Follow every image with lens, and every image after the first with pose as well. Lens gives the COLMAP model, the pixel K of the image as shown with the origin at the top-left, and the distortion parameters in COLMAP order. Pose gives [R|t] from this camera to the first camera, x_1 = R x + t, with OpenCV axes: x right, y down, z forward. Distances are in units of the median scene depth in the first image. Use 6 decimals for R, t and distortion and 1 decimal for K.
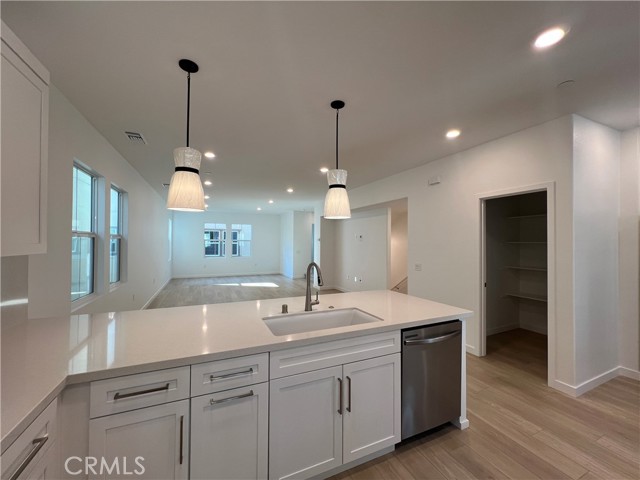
lens RADIAL K [[256.8, 0, 318.7], [0, 256.8, 239.0], [0, 0, 1]] dist [-0.000243, -0.000242]
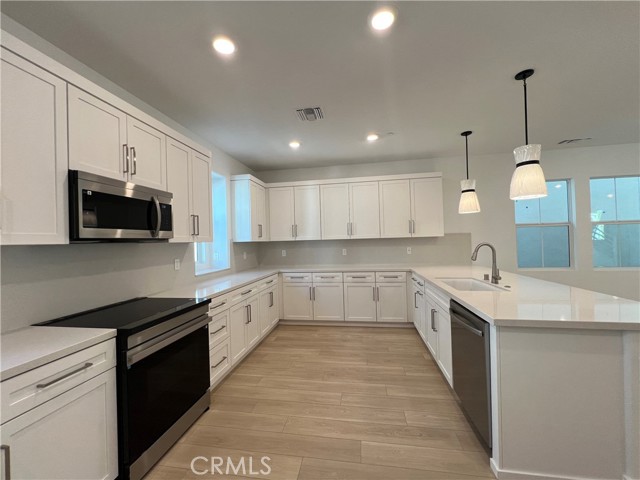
lens RADIAL K [[256.8, 0, 318.7], [0, 256.8, 239.0], [0, 0, 1]] dist [-0.000243, -0.000242]
pose [[-0.561472, 0.002906, -0.827491, 1.136653], [0.036006, 0.999133, -0.020922, 0.053830], [0.826712, -0.041541, -0.561090, 0.801836]]
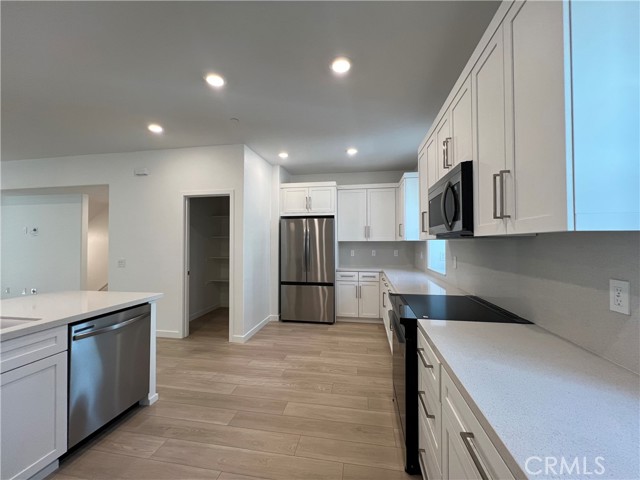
lens RADIAL K [[256.8, 0, 318.7], [0, 256.8, 239.0], [0, 0, 1]] dist [-0.000243, -0.000242]
pose [[0.561386, 0.004816, 0.827540, 0.048162], [-0.005361, 0.999983, -0.002182, 0.037690], [-0.827537, -0.003211, 0.561402, -0.139582]]
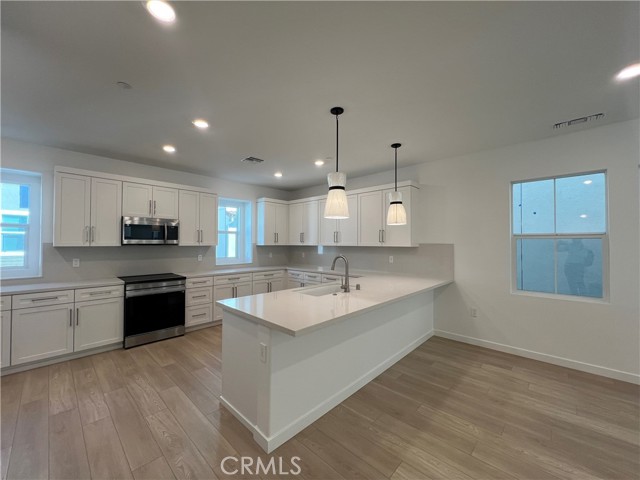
lens RADIAL K [[256.8, 0, 318.7], [0, 256.8, 239.0], [0, 0, 1]] dist [-0.000243, -0.000242]
pose [[-0.925604, -0.014617, -0.378212, 0.492179], [-0.002611, 0.999477, -0.032235, 0.037391], [0.378485, -0.028849, -0.925158, 1.771665]]
